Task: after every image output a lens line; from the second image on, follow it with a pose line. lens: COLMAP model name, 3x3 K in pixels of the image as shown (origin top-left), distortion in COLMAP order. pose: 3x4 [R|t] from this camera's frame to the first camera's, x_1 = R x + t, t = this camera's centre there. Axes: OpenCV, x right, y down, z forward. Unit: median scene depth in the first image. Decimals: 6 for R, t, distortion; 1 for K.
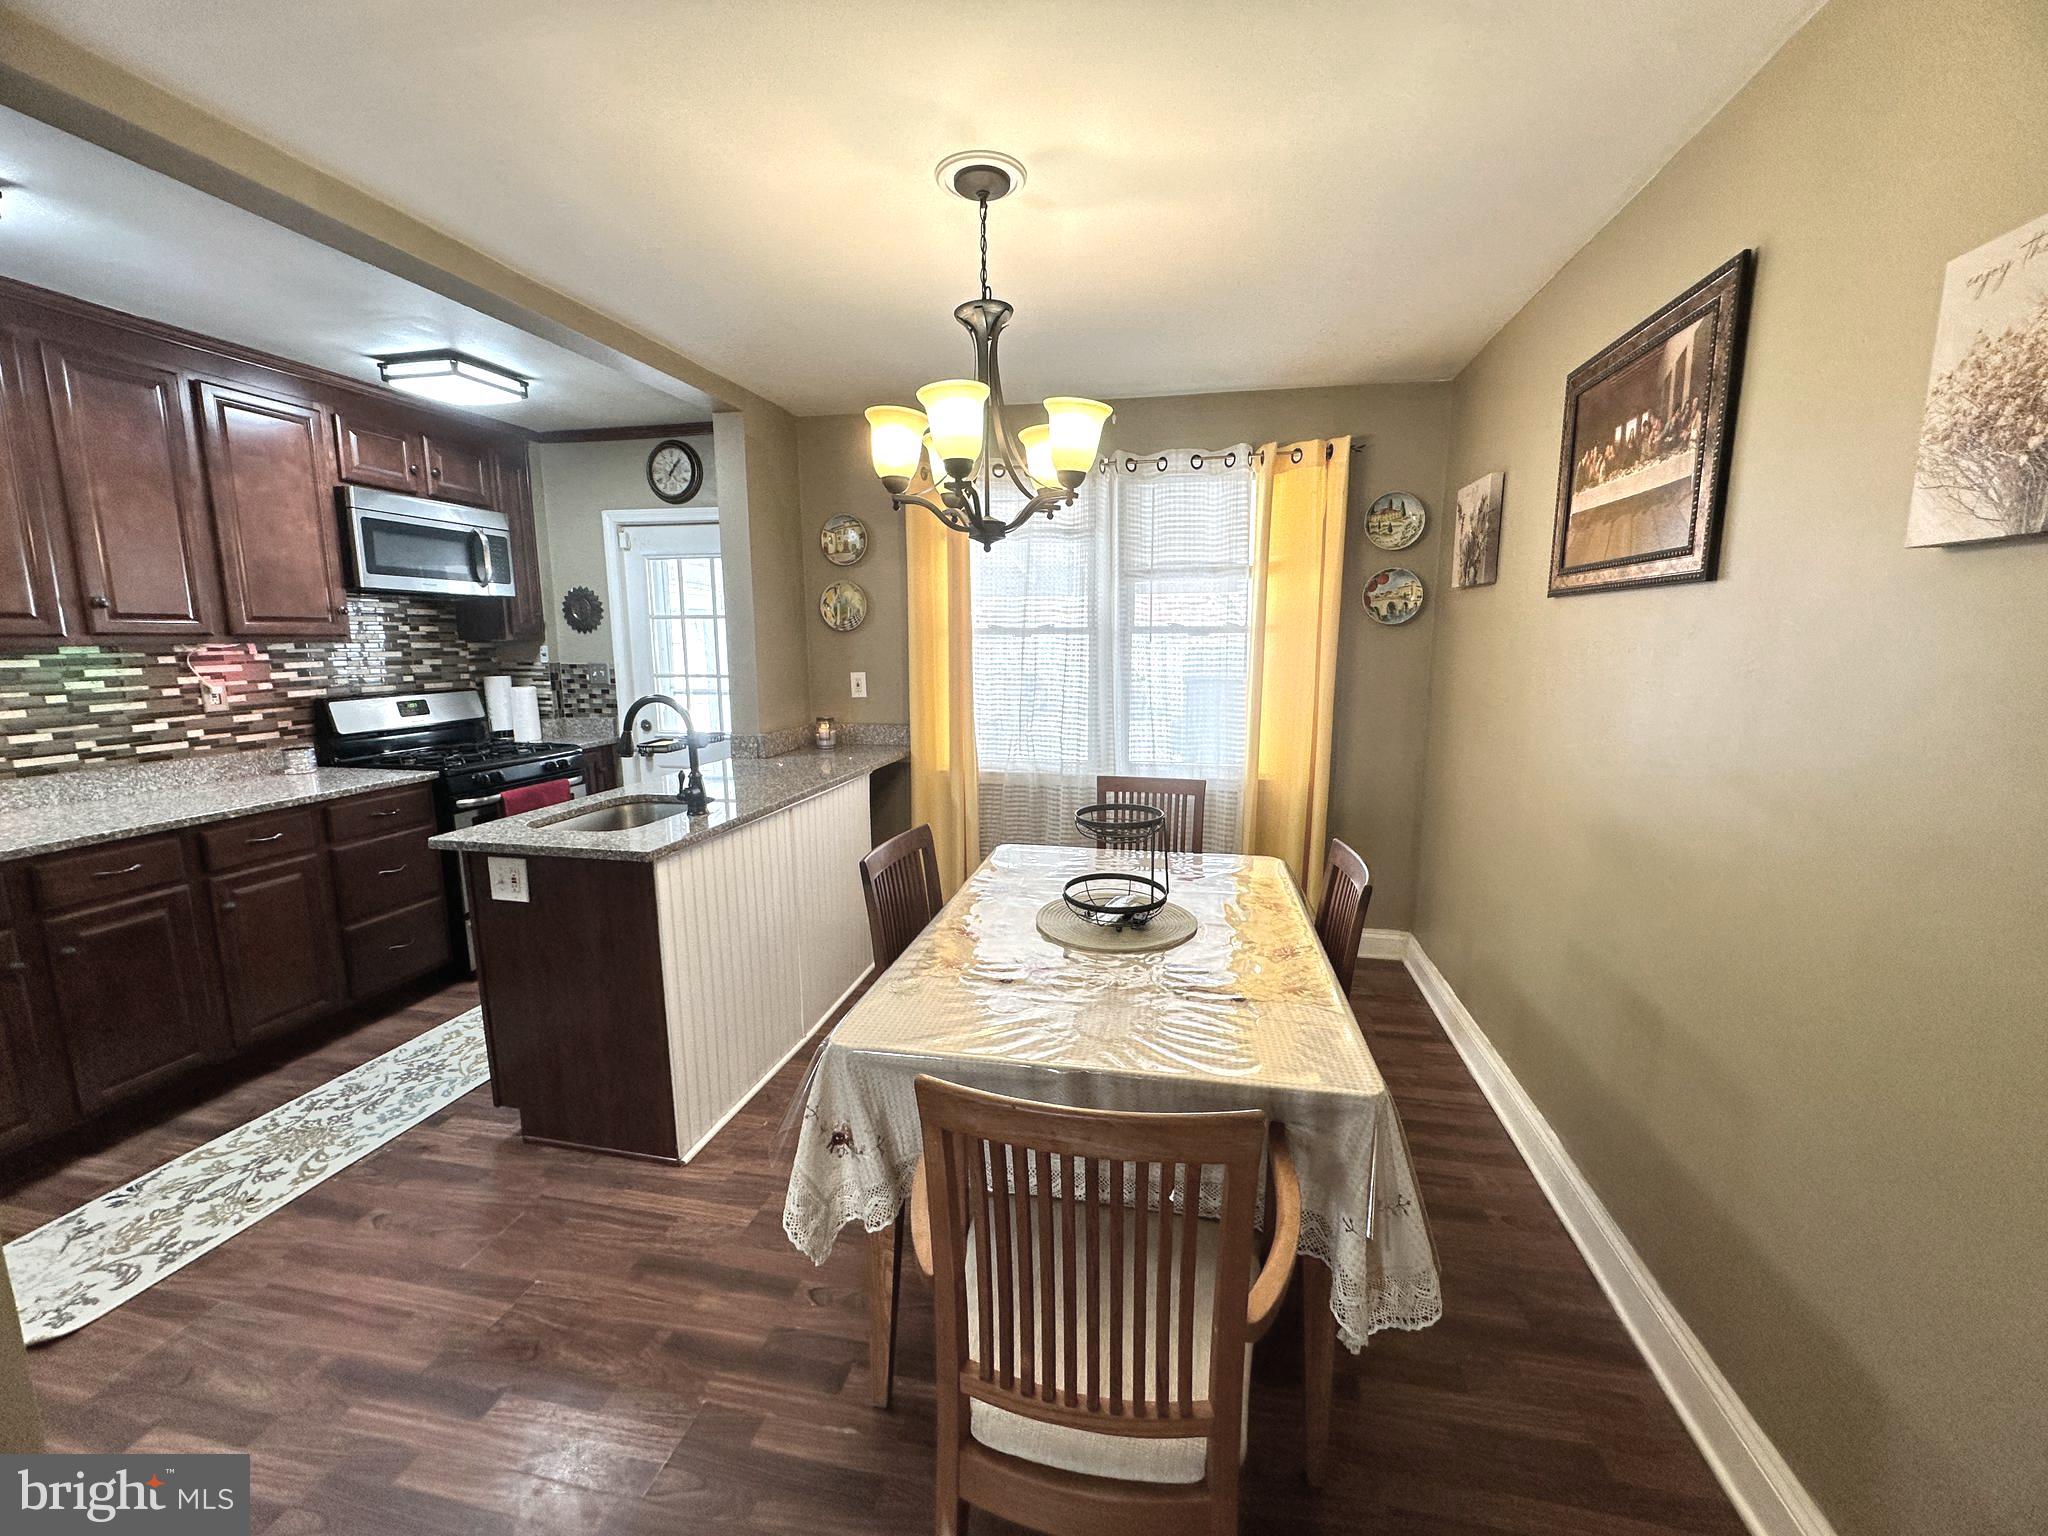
lens RADIAL K [[813.3, 0, 1024.4], [0, 813.3, 764.2], [0, 0, 1]] dist [-0.001194, 0.000471]
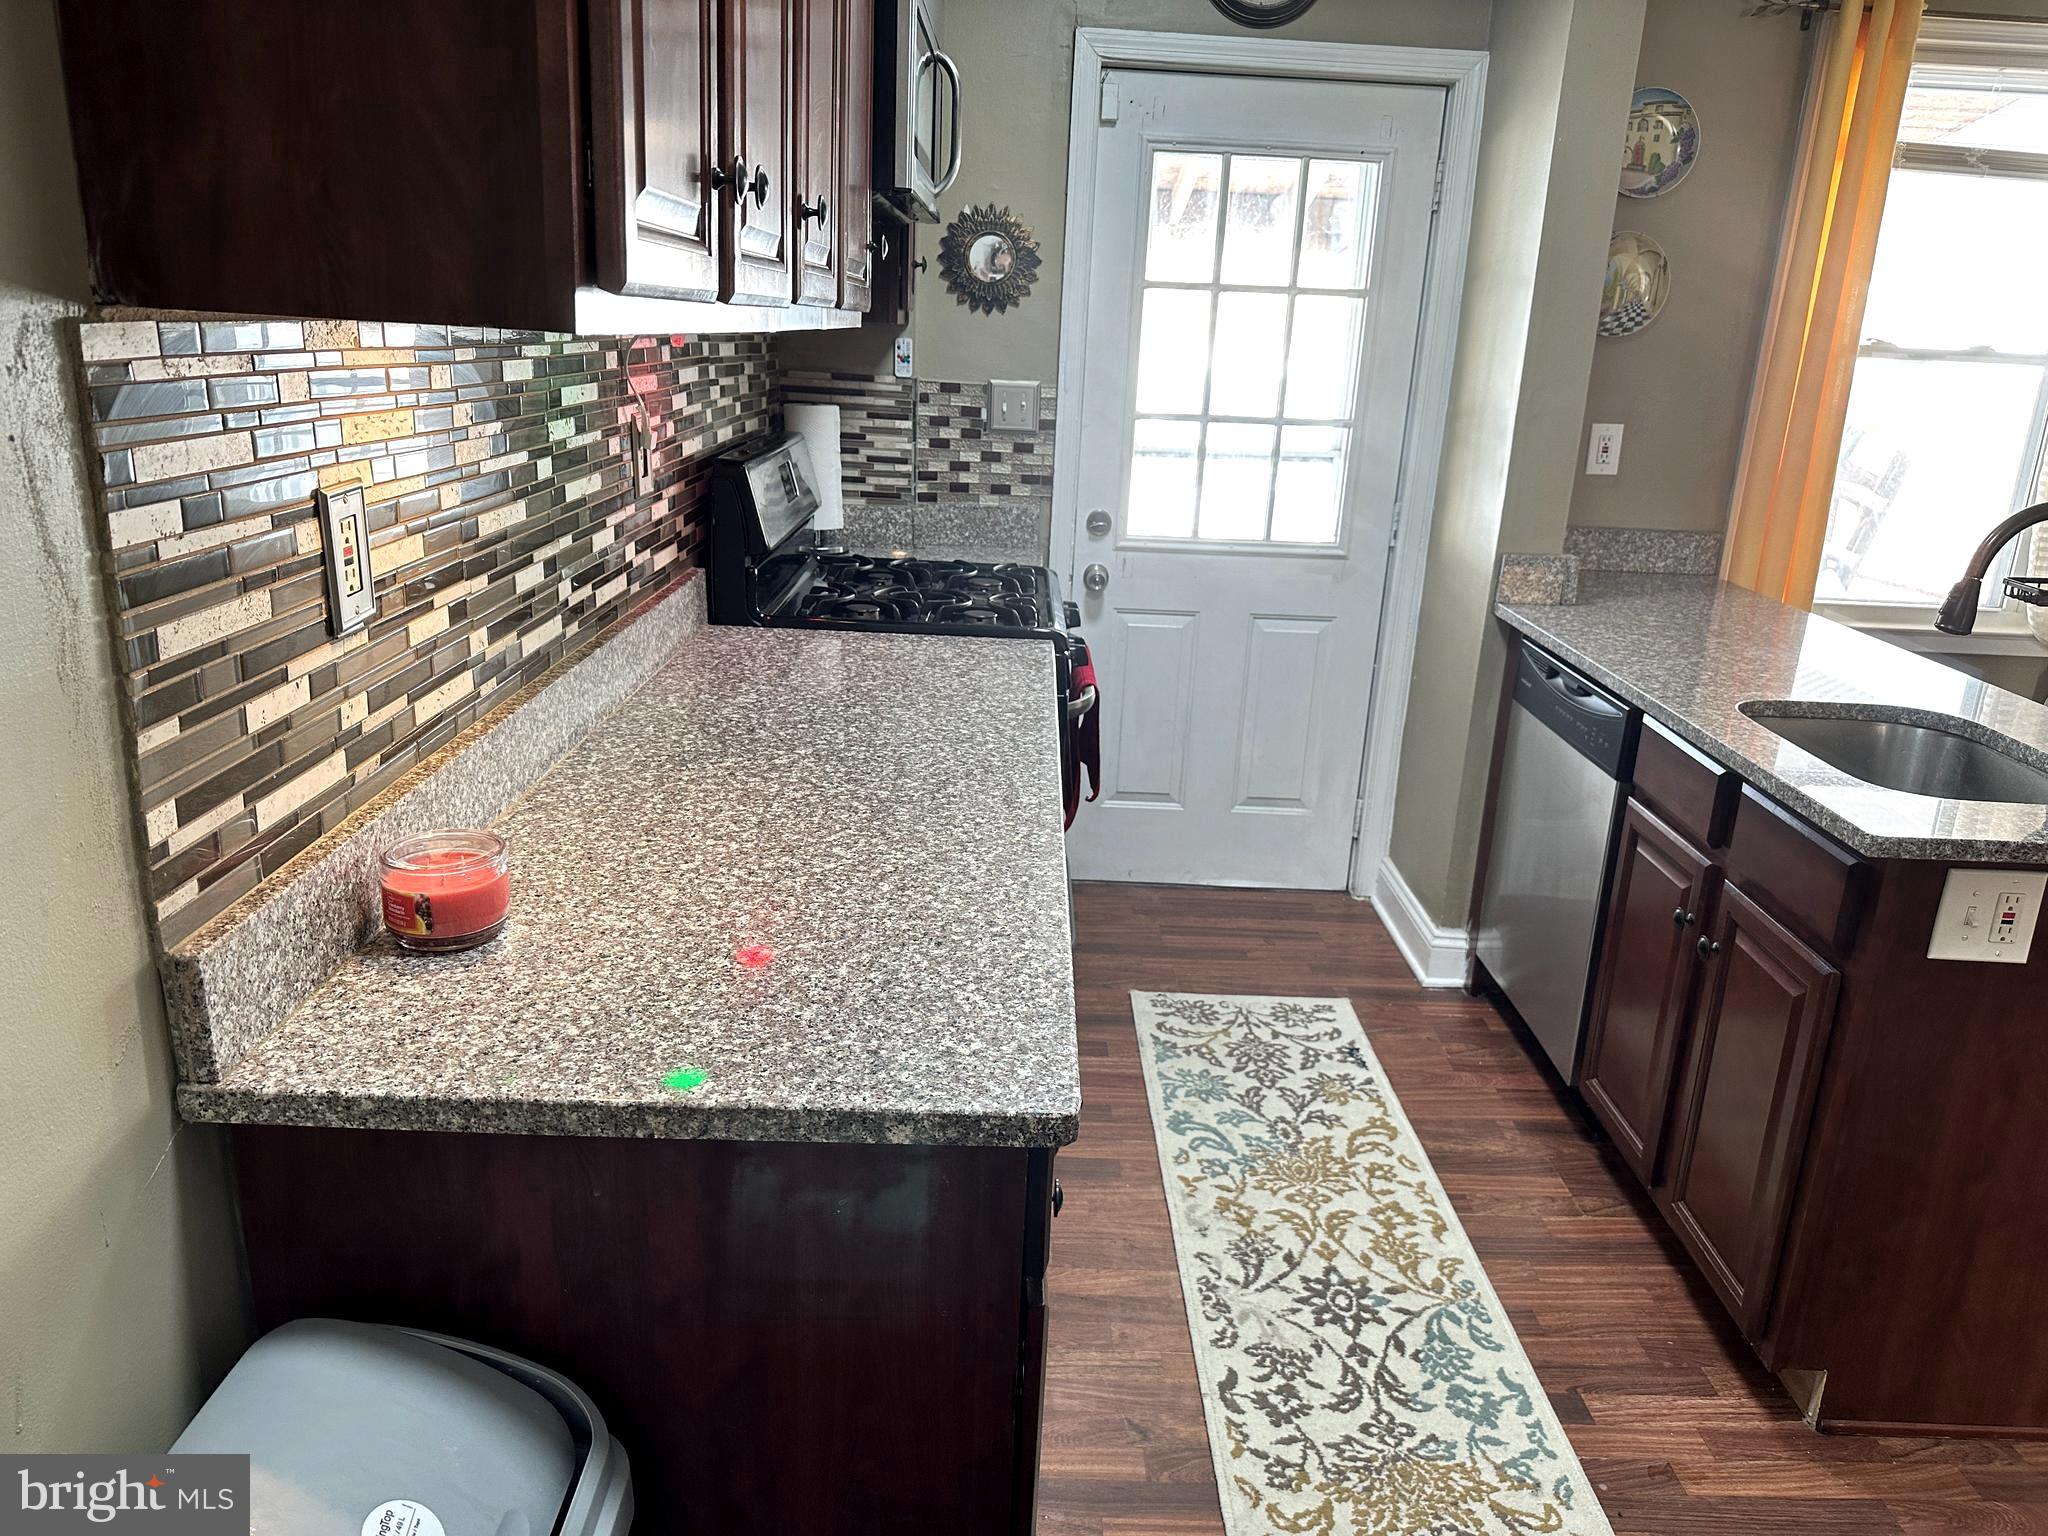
lens RADIAL K [[1427.8, 0, 1043.9], [0, 1427.8, 776.3], [0, 0, 1]] dist [0.078060, -0.100089]
pose [[0.973812, -0.021388, 0.226346, -1.031813], [-0.013071, 0.988652, 0.149656, -0.039527], [-0.226978, -0.148696, 0.962481, 0.271277]]
